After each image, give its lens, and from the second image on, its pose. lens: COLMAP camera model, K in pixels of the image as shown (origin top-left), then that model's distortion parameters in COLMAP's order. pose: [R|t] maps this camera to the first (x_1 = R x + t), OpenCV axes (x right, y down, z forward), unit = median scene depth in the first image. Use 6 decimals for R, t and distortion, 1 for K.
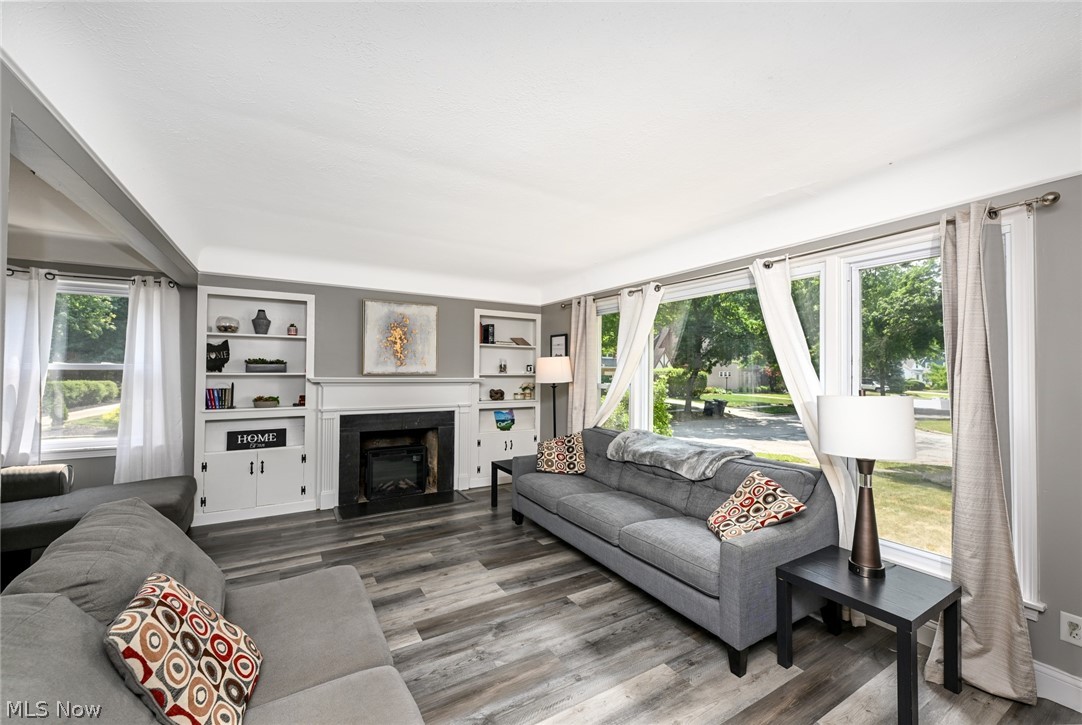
lens RADIAL K [[430.1, 0, 539.0], [0, 430.1, 364.8], [0, 0, 1]] dist [-0.001696, -0.000010]
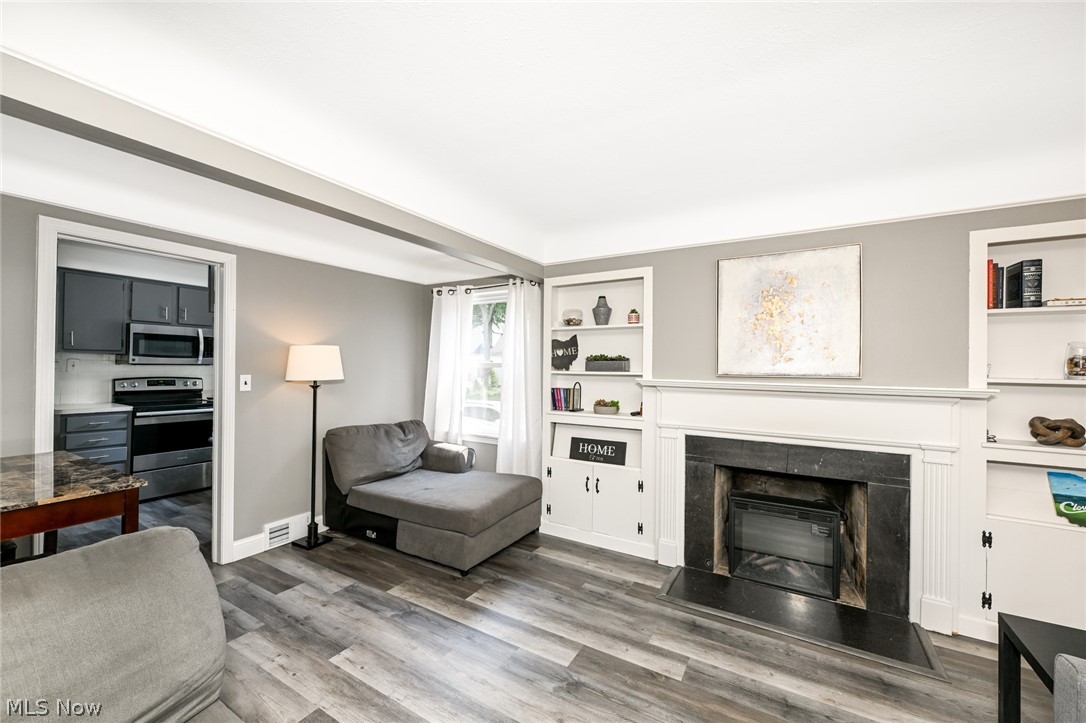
lens RADIAL K [[431.7, 0, 541.0], [0, 431.7, 363.8], [0, 0, 1]] dist [-0.001696, -0.000010]
pose [[0.481500, -0.005270, -0.876430, 0.031262], [0.005070, 0.999982, -0.003227, 0.005591], [0.876432, -0.002889, 0.481518, 0.494844]]
